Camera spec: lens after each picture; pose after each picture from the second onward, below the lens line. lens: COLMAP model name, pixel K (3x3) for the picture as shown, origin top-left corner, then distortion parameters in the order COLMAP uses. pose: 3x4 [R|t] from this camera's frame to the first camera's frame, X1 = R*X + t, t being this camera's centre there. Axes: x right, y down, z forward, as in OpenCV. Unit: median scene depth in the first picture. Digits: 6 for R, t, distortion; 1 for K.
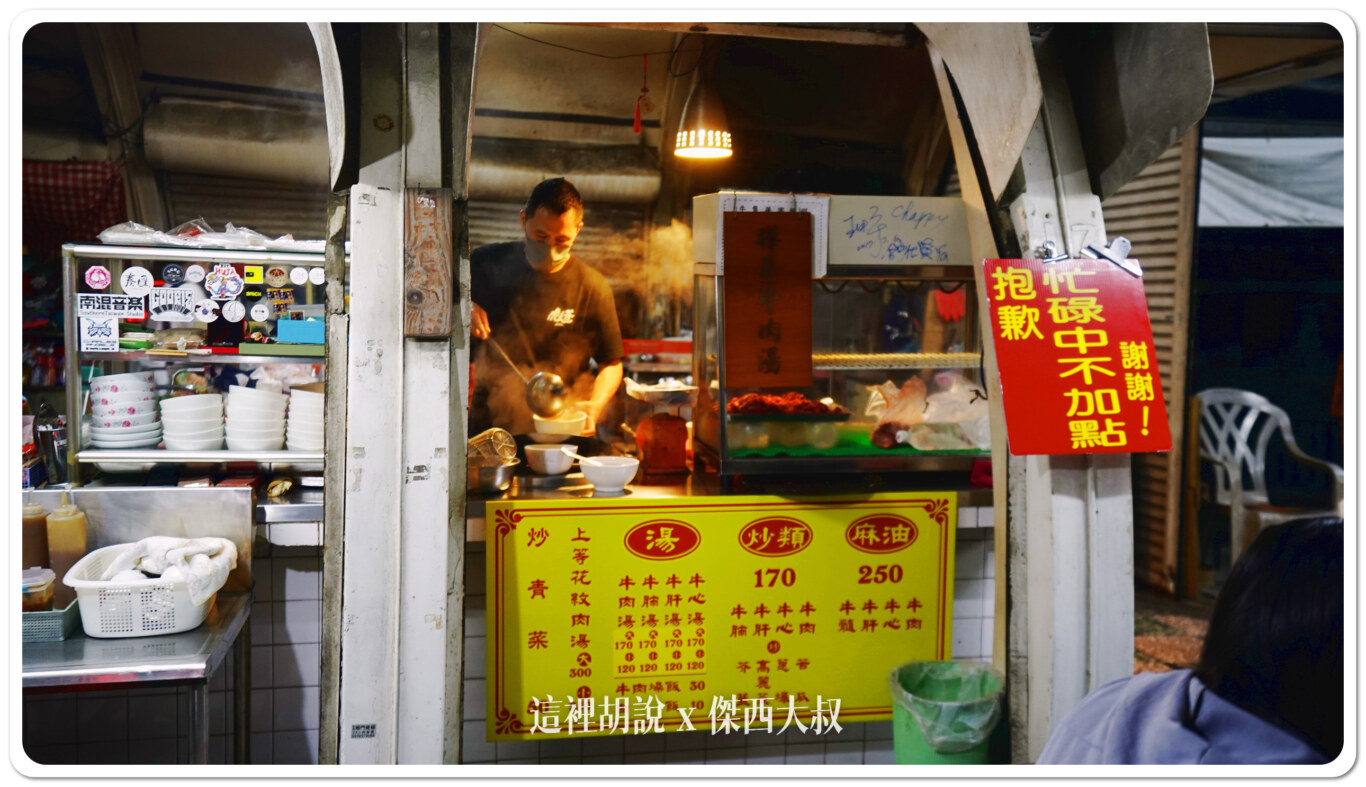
lens RADIAL K [[1260.3, 0, 683.0], [0, 1260.3, 393.5], [0, 0, 1]] dist [0.041406, 0.000610]
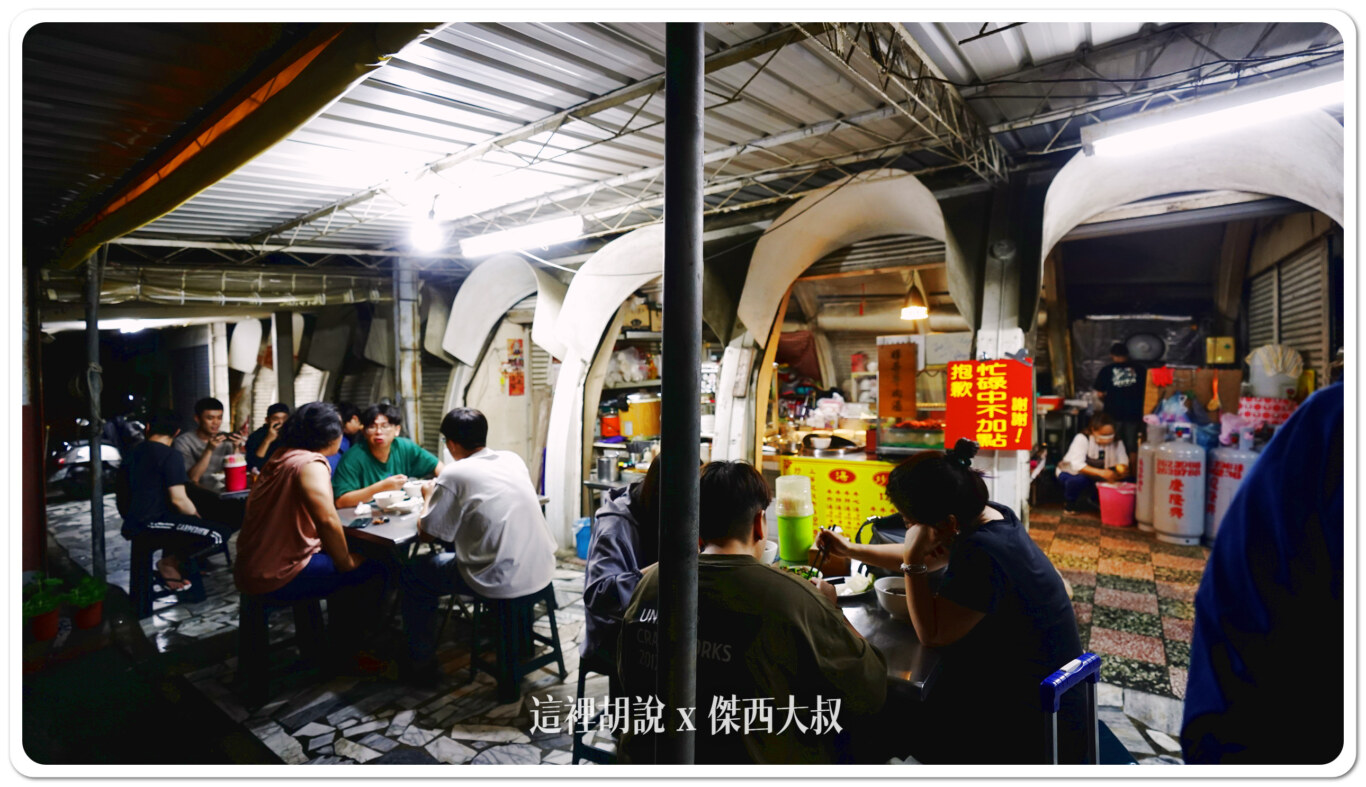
lens RADIAL K [[613.2, 0, 716.2], [0, 613.2, 392.2], [0, 0, 1]] dist [-0.000404, -0.000009]
pose [[0.719401, -0.009453, -0.694530, 0.660829], [-0.027142, 0.998761, -0.041707, 0.005622], [0.694064, 0.048855, 0.718254, -0.070567]]
